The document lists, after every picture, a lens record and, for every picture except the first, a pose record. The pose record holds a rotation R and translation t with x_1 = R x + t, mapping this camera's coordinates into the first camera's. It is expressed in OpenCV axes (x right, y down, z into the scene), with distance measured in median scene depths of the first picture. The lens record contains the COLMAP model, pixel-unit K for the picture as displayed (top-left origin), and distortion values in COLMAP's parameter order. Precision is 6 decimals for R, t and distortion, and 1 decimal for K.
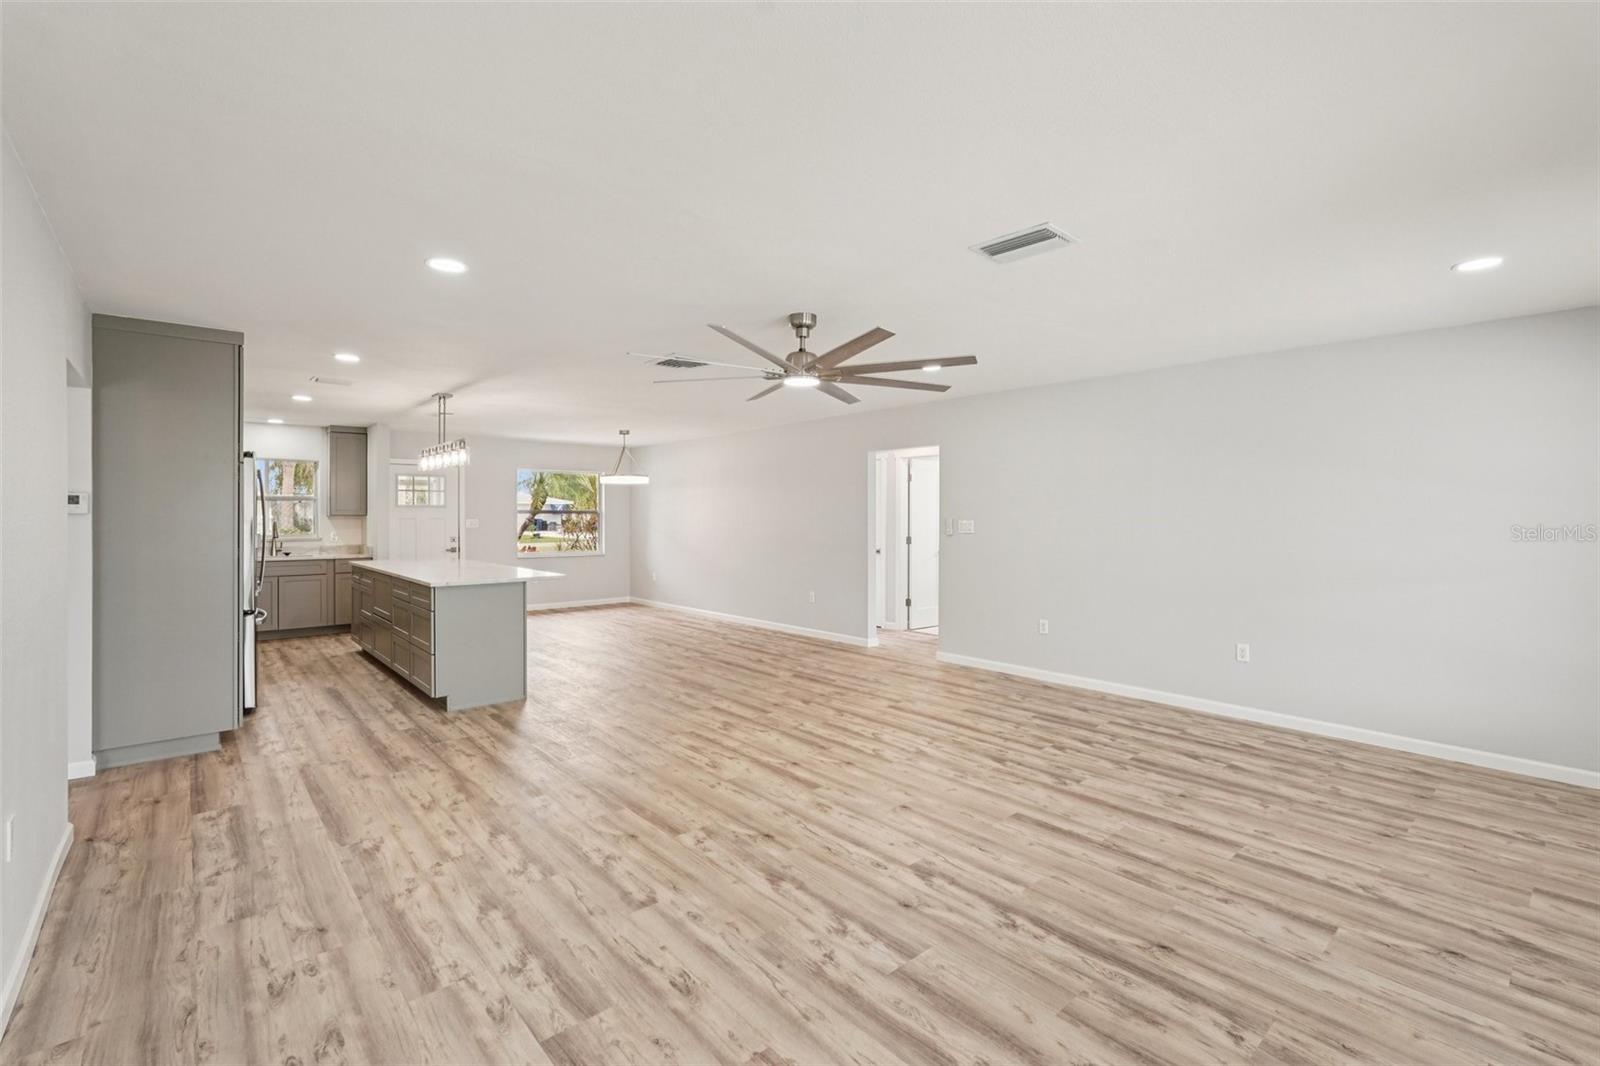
lens RADIAL K [[707.0, 0, 800.1], [0, 707.0, 536.1], [0, 0, 1]] dist [-0.016441, 0.010417]
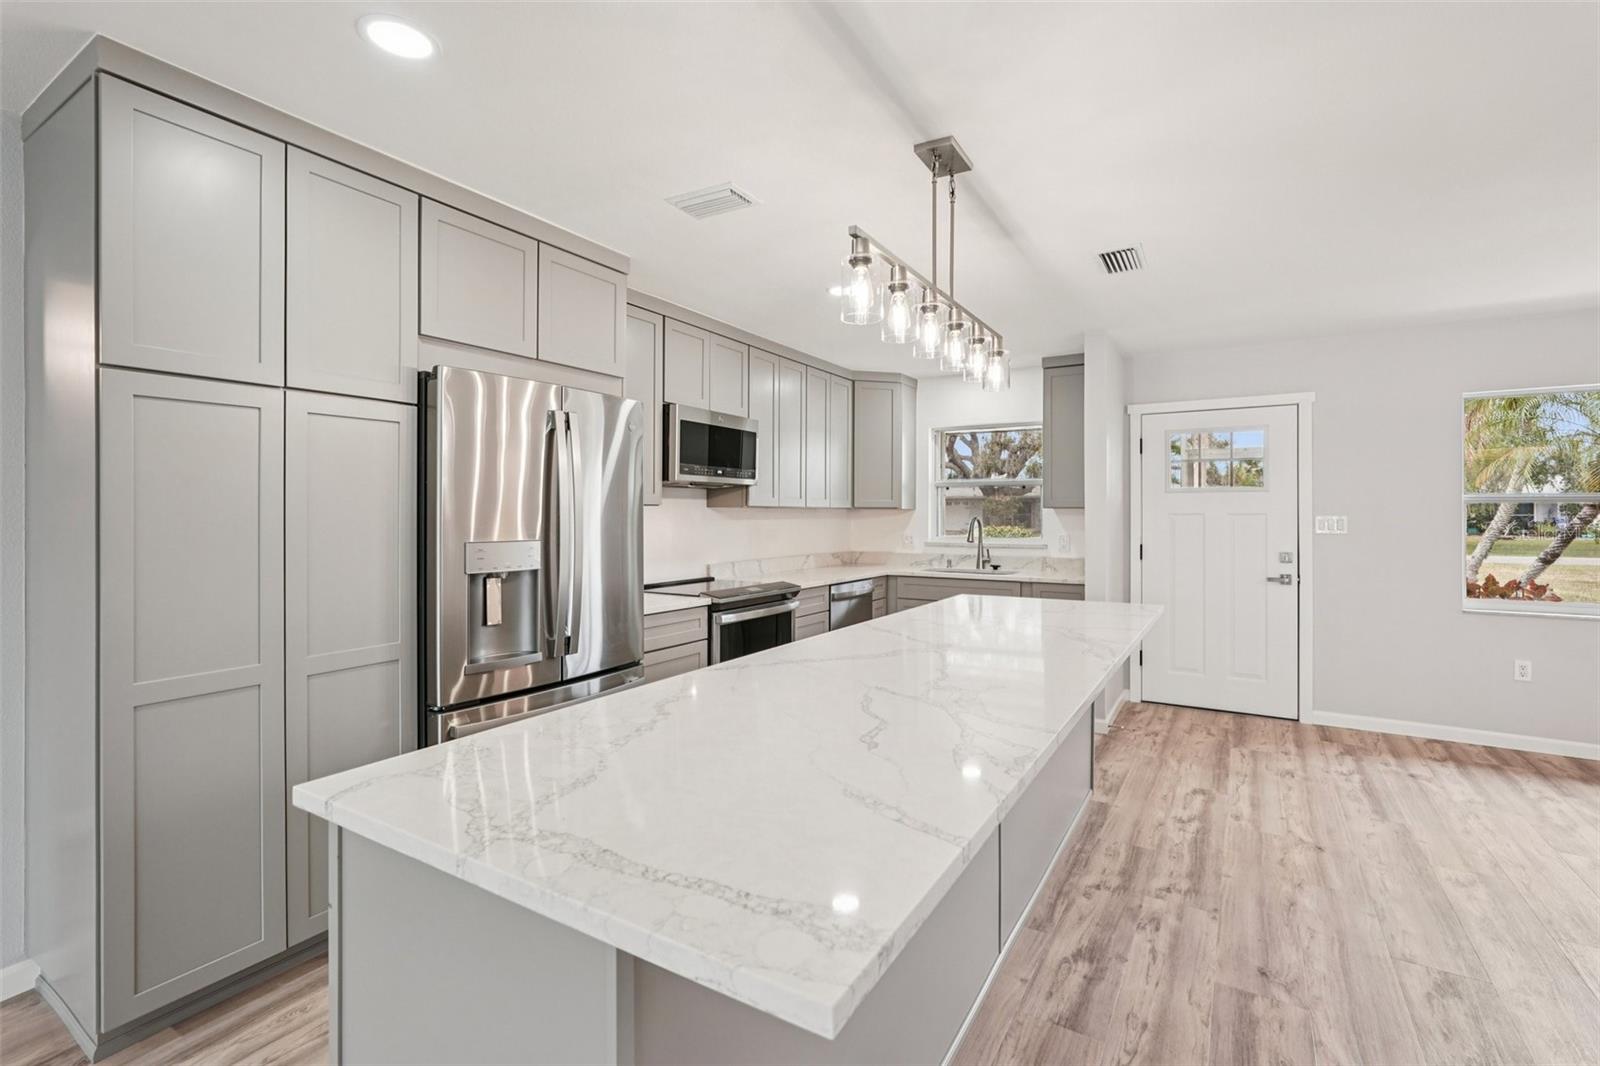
lens RADIAL K [[719.3, 0, 799.2], [0, 719.3, 520.9], [0, 0, 1]] dist [-0.003919, 0.000917]
pose [[0.294219, 0.006721, -0.955715, -0.372102], [-0.025367, 0.999678, -0.000779, -0.033382], [0.955401, 0.024473, 0.294294, 1.597209]]
